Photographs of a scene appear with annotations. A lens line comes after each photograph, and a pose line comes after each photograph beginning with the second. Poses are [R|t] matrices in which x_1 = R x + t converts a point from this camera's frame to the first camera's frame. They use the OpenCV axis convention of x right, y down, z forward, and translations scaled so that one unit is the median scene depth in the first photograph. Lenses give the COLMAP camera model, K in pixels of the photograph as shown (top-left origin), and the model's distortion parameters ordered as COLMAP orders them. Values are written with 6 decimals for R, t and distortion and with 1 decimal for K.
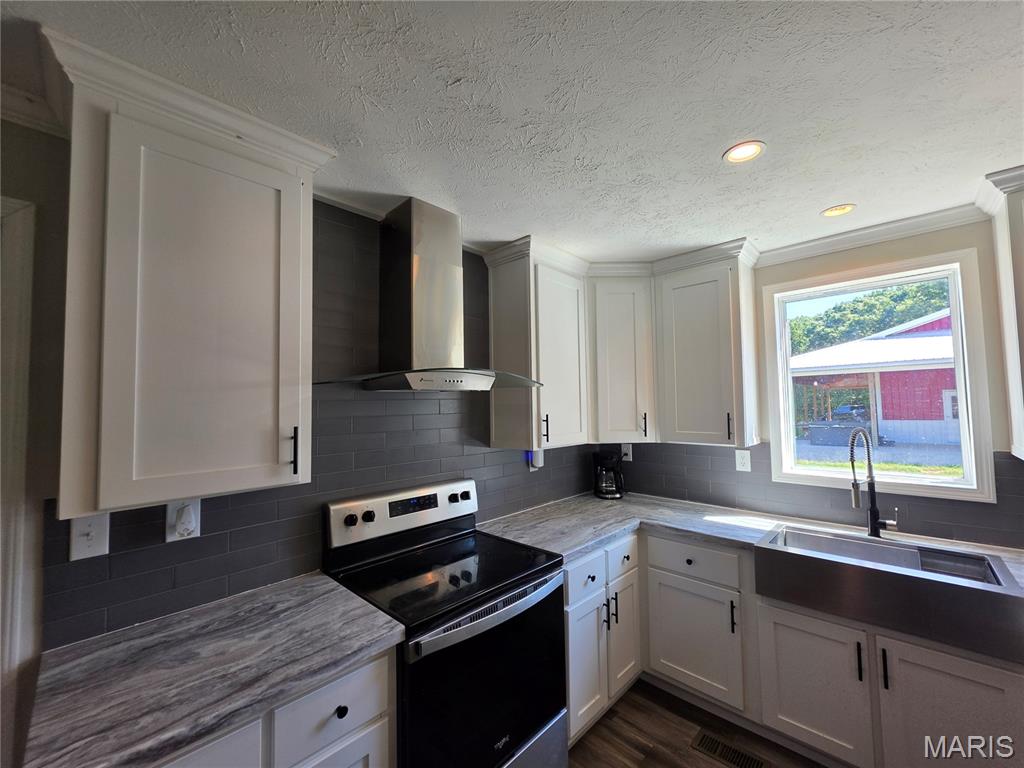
lens RADIAL K [[412.2, 0, 523.6], [0, 412.2, 384.5], [0, 0, 1]] dist [0.002287, -0.000557]
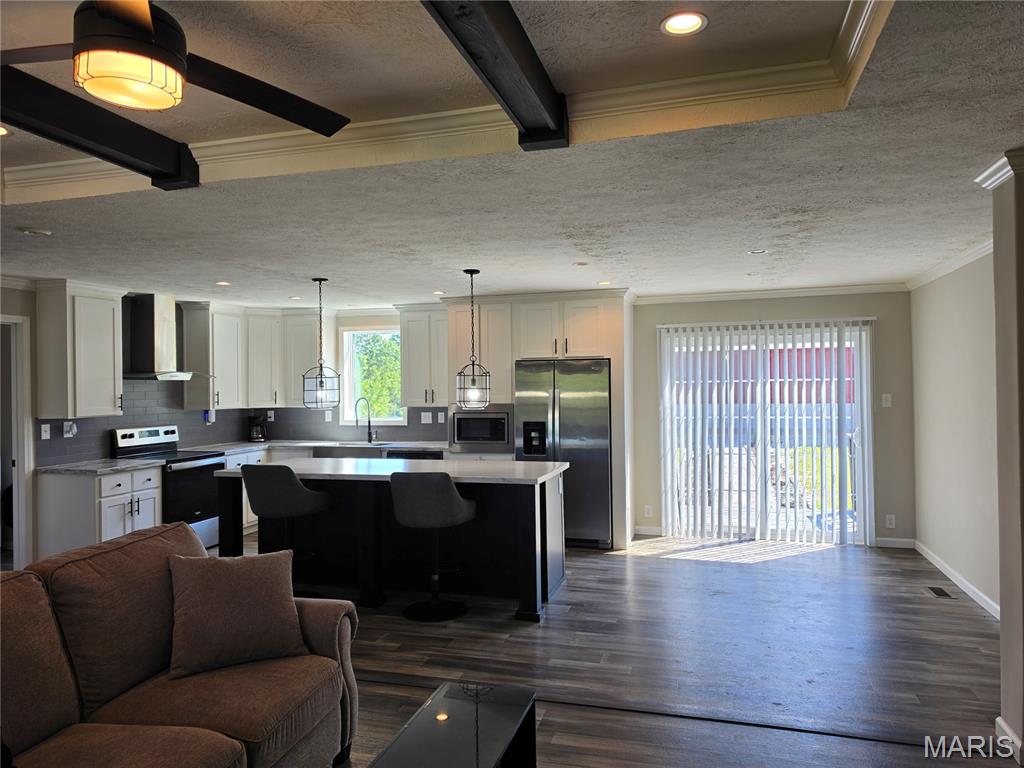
lens RADIAL K [[702.2, 0, 517.1], [0, 702.2, 368.0], [0, 0, 1]] dist [0.058804, -0.066375]
pose [[0.894092, 0.016276, 0.447588, -0.190699], [-0.027895, 0.999423, 0.019379, -0.153065], [-0.447015, -0.029812, 0.894030, -2.786957]]
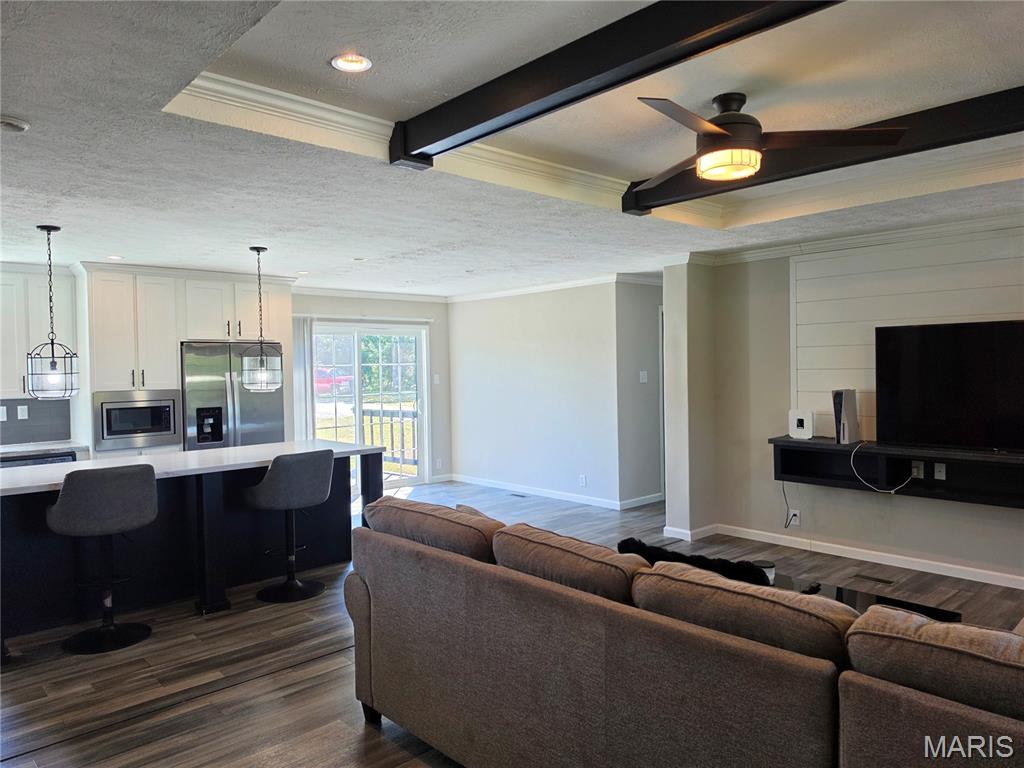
lens RADIAL K [[702.2, 0, 511.9], [0, 702.2, 384.3], [0, 0, 1]] dist [0.058804, -0.066375]
pose [[0.073346, -0.014311, 0.997204, -1.642875], [-0.042664, 0.998937, 0.017473, -0.058334], [-0.996394, -0.043827, 0.072658, -1.486248]]
